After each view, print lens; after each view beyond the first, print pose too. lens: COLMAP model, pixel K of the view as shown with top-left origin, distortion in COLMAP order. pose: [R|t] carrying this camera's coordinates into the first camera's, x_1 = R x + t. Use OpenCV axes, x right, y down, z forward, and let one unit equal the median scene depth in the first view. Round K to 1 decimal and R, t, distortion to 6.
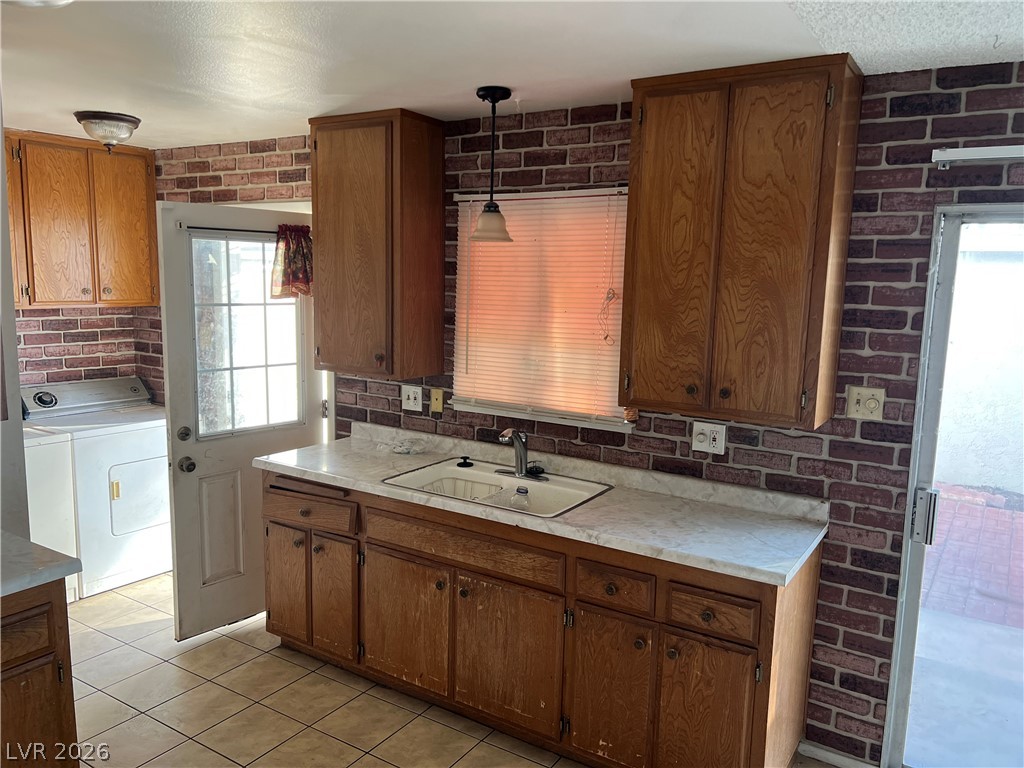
lens RADIAL K [[772.8, 0, 513.9], [0, 772.8, 385.7], [0, 0, 1]] dist [0.010320, -0.008861]
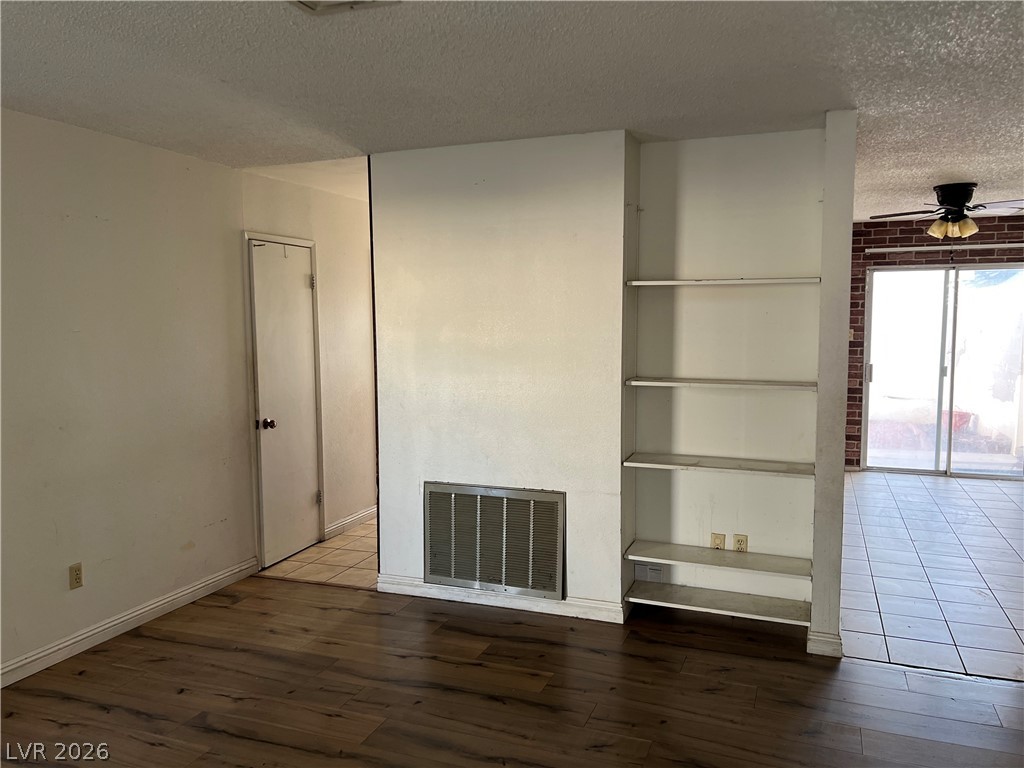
lens RADIAL K [[772.8, 0, 513.0], [0, 772.8, 381.1], [0, 0, 1]] dist [0.010320, -0.008861]
pose [[0.979570, -0.047295, 0.195462, -1.364278], [0.058289, 0.997002, -0.050880, 0.275563], [-0.192470, 0.061234, 0.979391, -1.601651]]
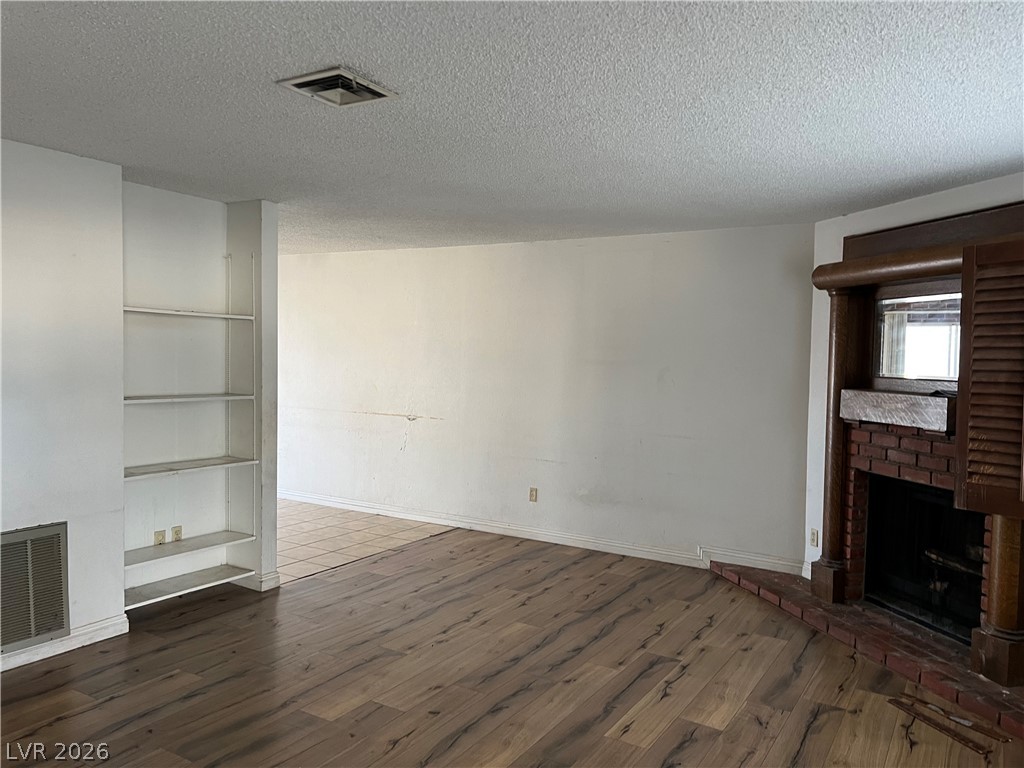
lens RADIAL K [[772.8, 0, 513.7], [0, 772.8, 387.4], [0, 0, 1]] dist [0.010320, -0.008861]
pose [[-0.015356, -0.074909, 0.997072, -3.549121], [0.121705, 0.989635, 0.076225, 0.044882], [-0.992447, 0.122519, -0.006080, -0.327624]]
